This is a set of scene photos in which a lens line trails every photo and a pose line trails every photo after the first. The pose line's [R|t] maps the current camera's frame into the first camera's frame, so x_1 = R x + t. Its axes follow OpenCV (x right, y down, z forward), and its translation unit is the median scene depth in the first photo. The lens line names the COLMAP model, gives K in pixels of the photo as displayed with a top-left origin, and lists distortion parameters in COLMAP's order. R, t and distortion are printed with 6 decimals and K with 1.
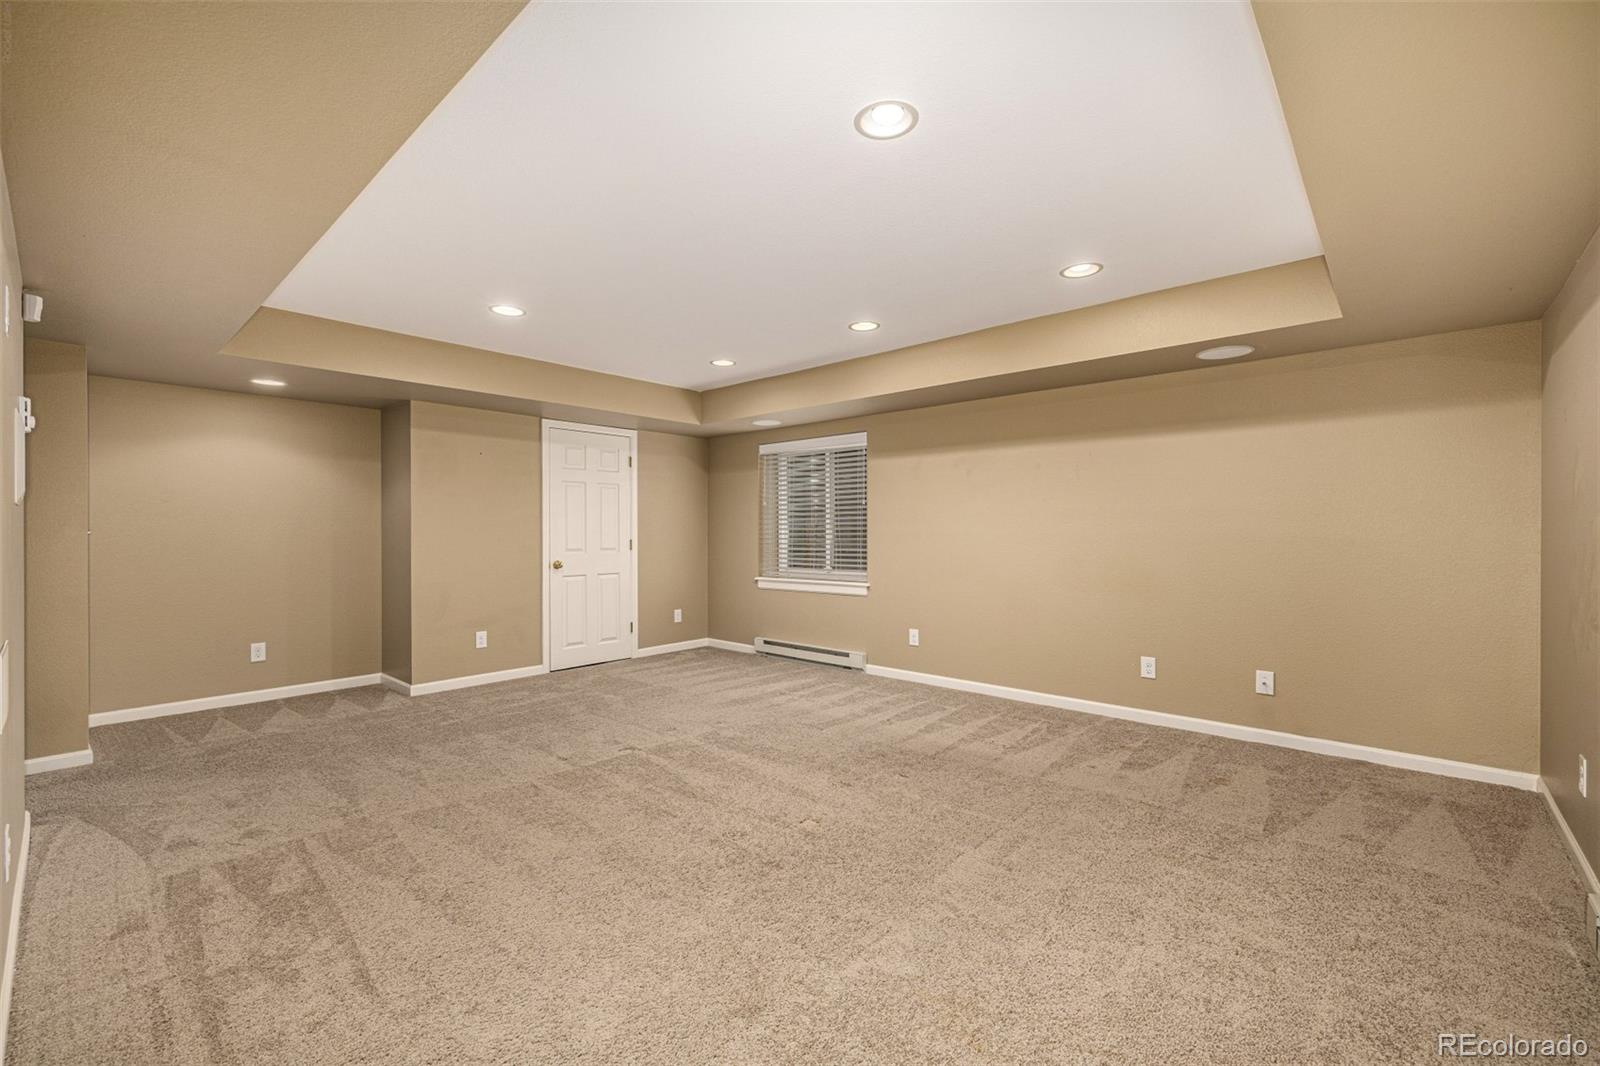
lens RADIAL K [[669.5, 0, 800.1], [0, 669.5, 534.6], [0, 0, 1]] dist [-0.003143, 0.000105]
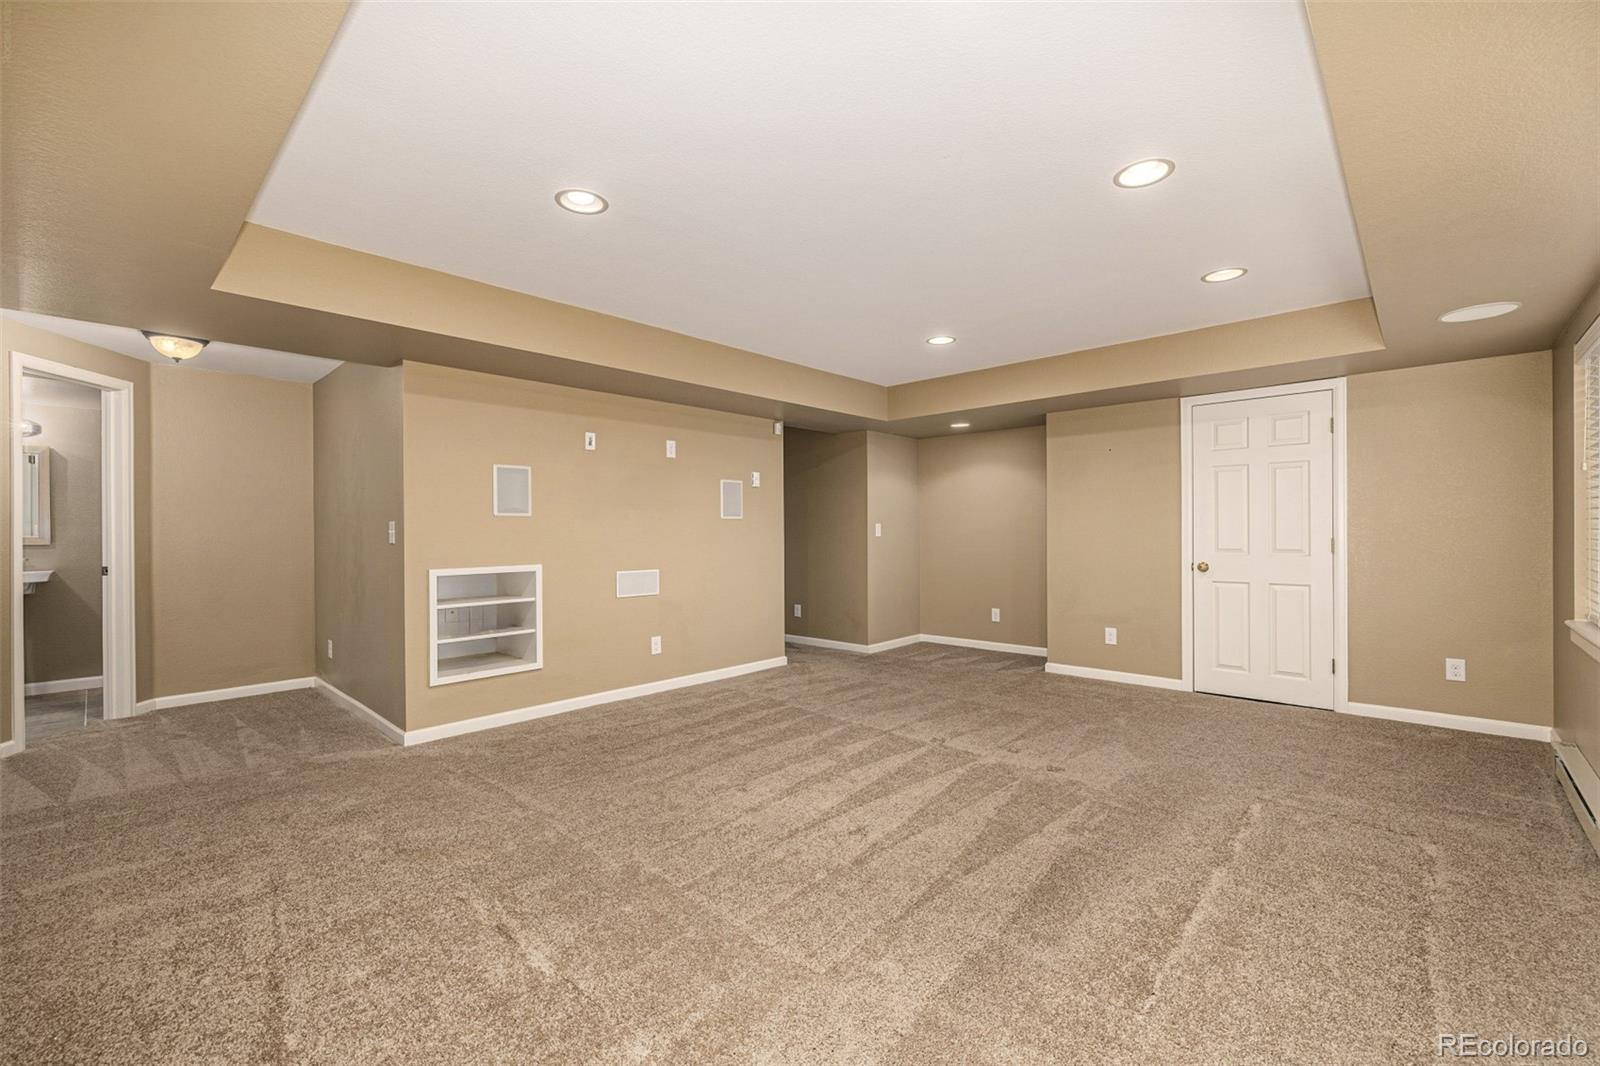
lens RADIAL K [[669.5, 0, 800.3], [0, 669.5, 531.2], [0, 0, 1]] dist [-0.003143, 0.000105]
pose [[-0.020115, -0.005790, -0.999781, 0.497874], [-0.010705, 0.999927, -0.005575, 0.010718], [0.999740, 0.010591, -0.020176, 0.519737]]
